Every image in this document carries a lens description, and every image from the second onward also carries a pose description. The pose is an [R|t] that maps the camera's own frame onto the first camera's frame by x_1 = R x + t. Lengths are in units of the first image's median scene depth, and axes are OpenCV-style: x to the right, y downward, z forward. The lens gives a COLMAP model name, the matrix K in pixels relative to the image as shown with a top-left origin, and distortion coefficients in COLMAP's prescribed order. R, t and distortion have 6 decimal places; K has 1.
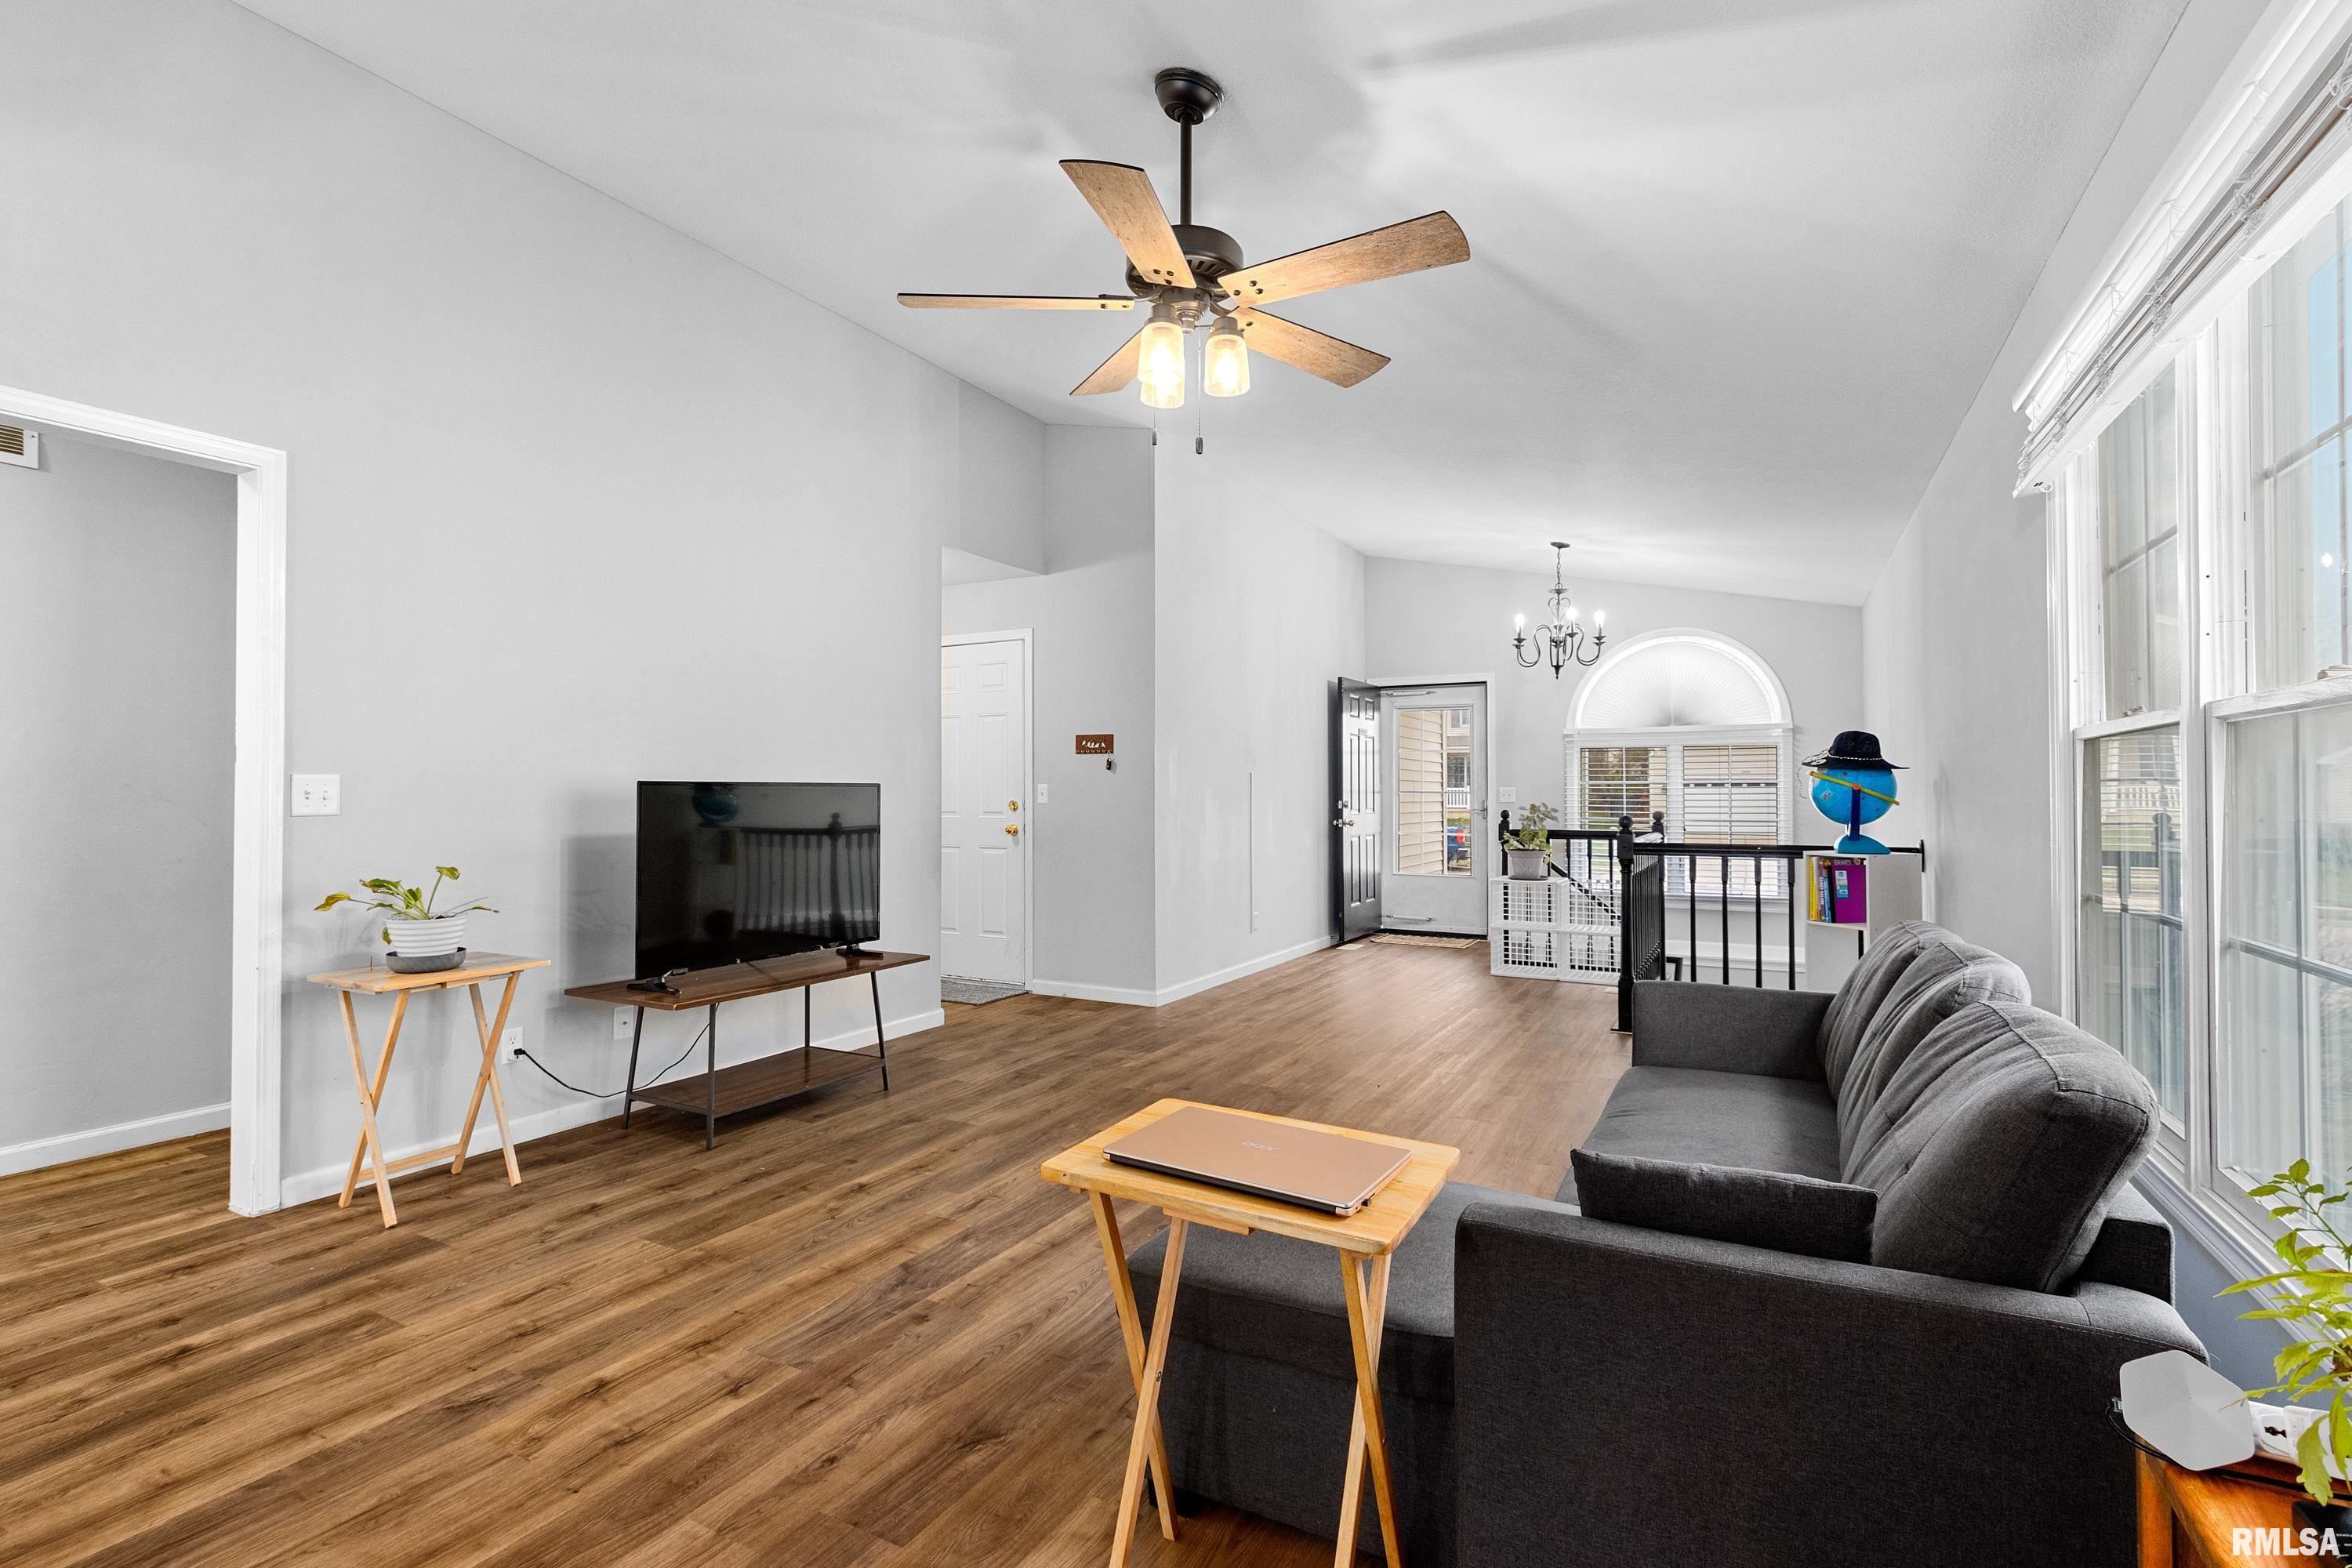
lens RADIAL K [[1101.5, 0, 1150.4], [0, 1101.5, 784.4], [0, 0, 1]] dist [-0.000786, 0.000944]
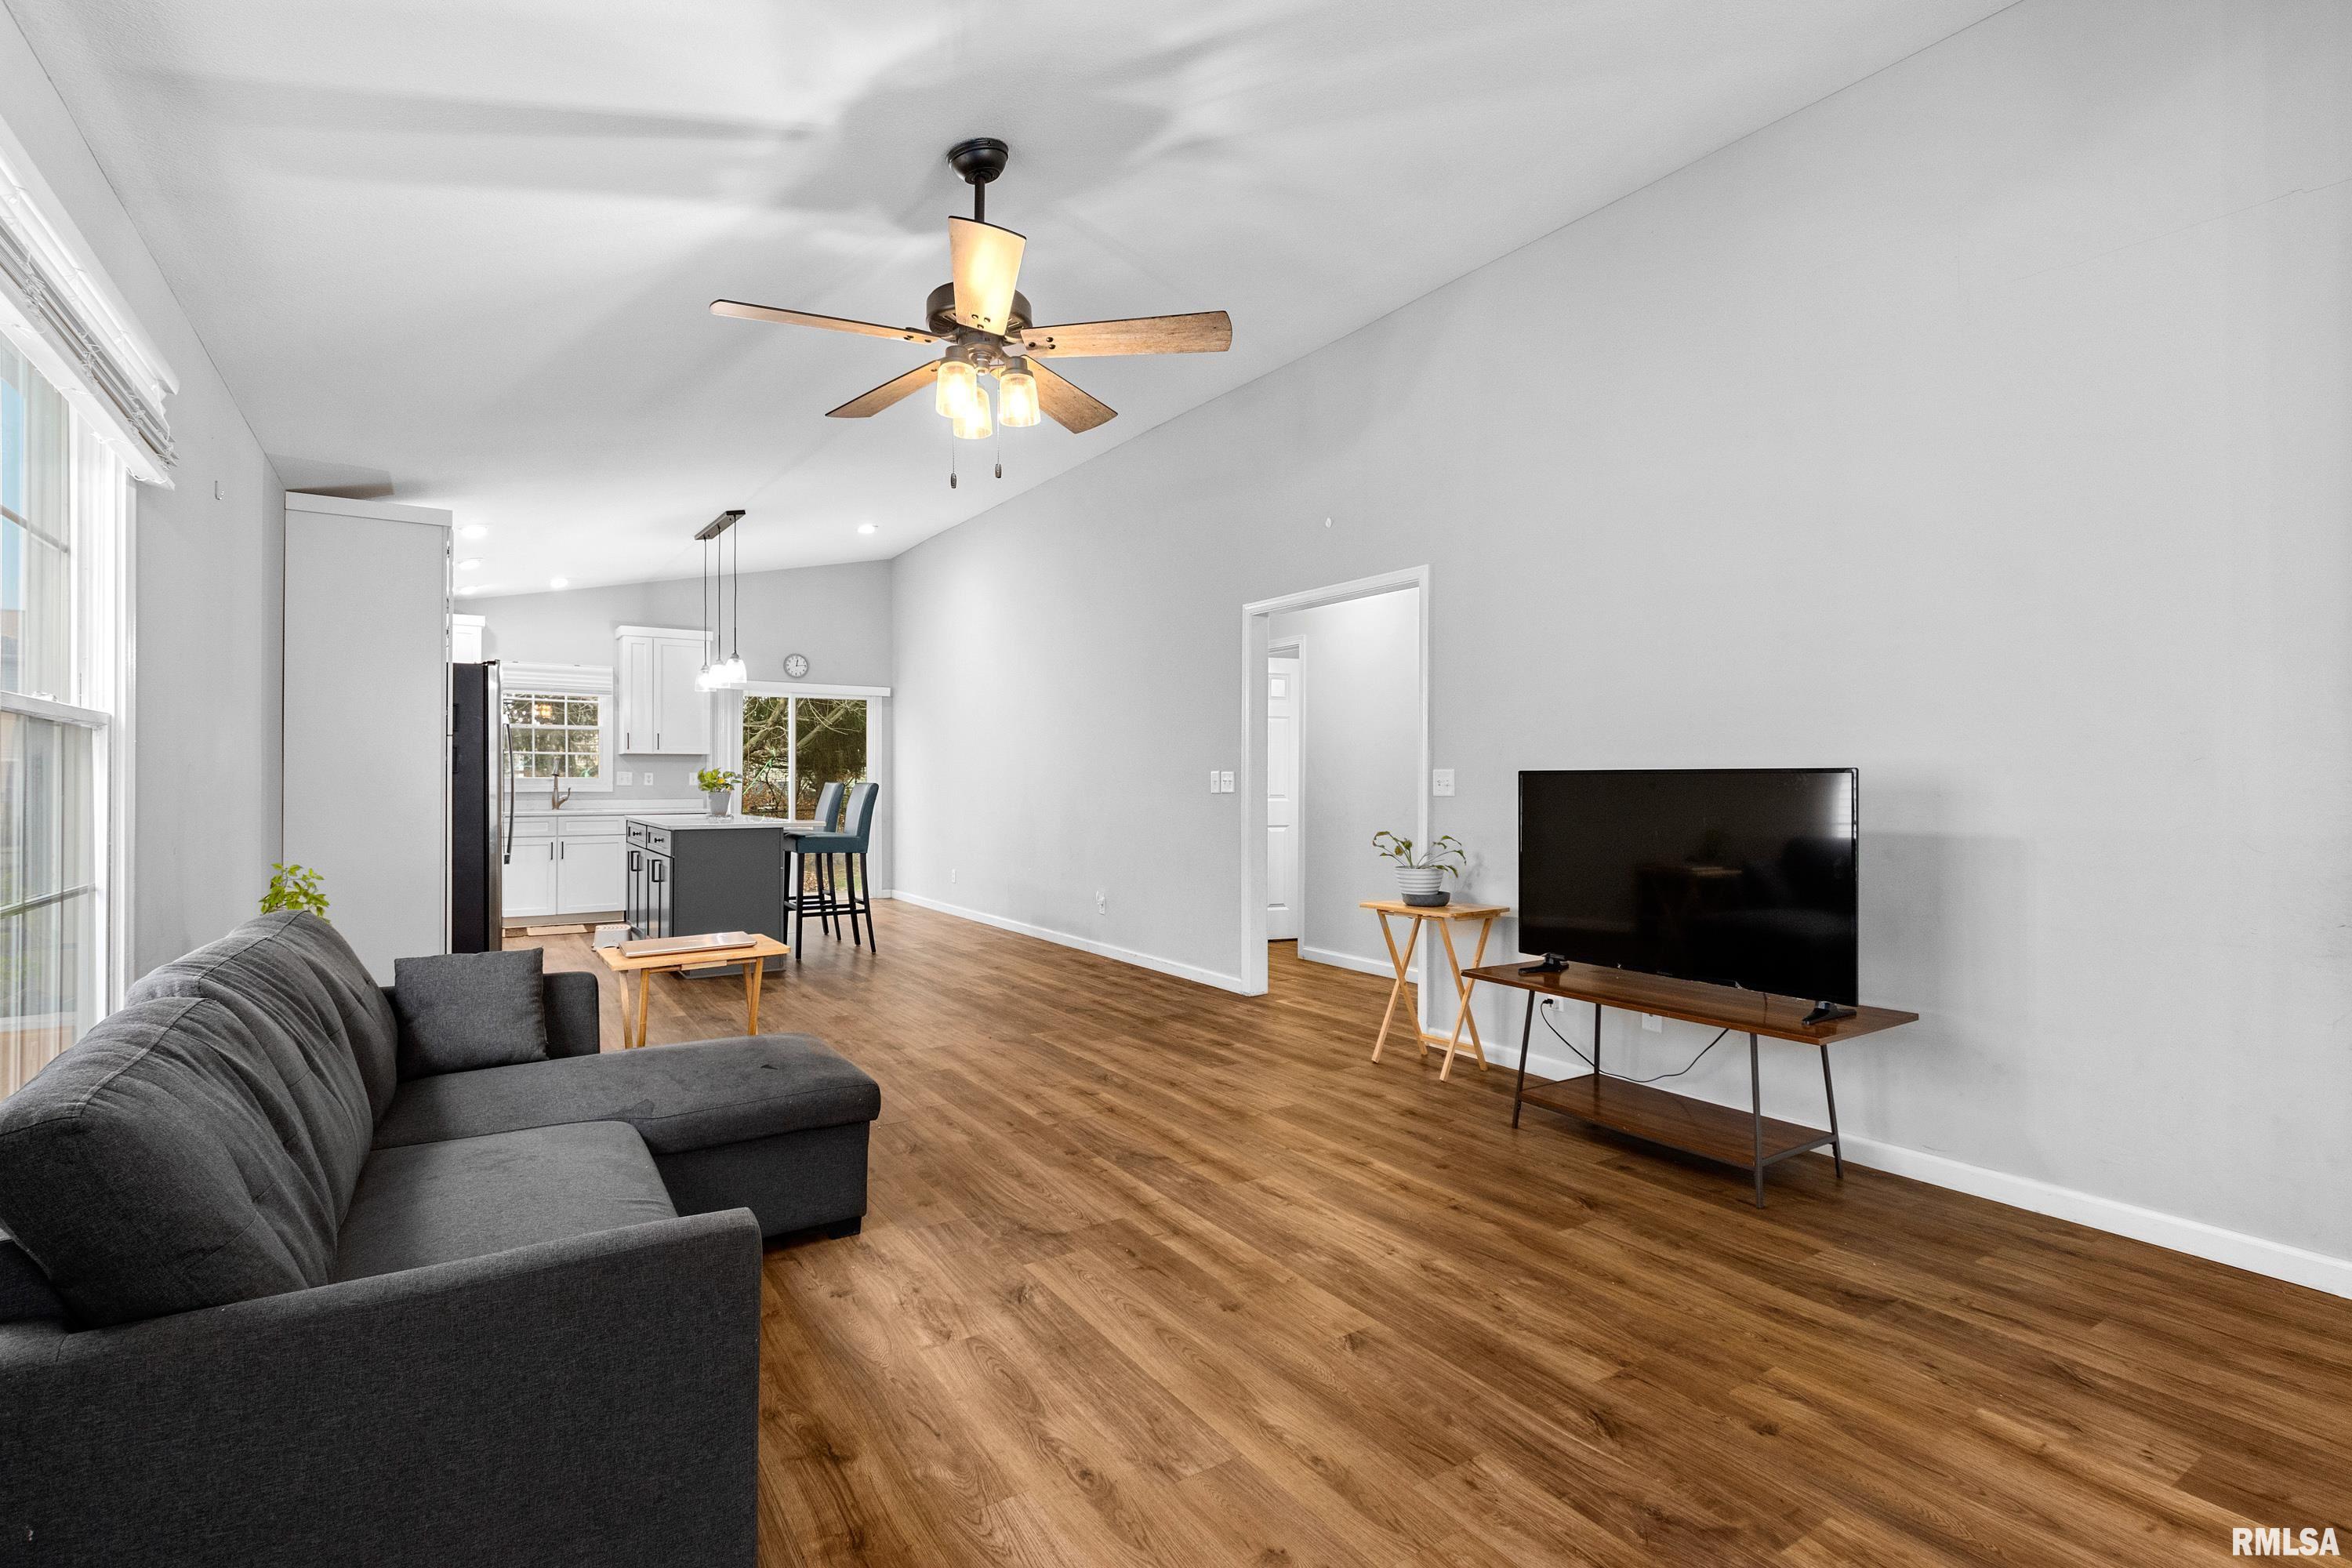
lens RADIAL K [[1101.5, 0, 1164.5], [0, 1101.5, 785.5], [0, 0, 1]] dist [-0.000786, 0.000944]
pose [[-0.473332, 0.002643, -0.880880, 0.788308], [0.006672, 0.999978, -0.000585, 0.011374], [0.880859, -0.006154, -0.473339, 1.428322]]
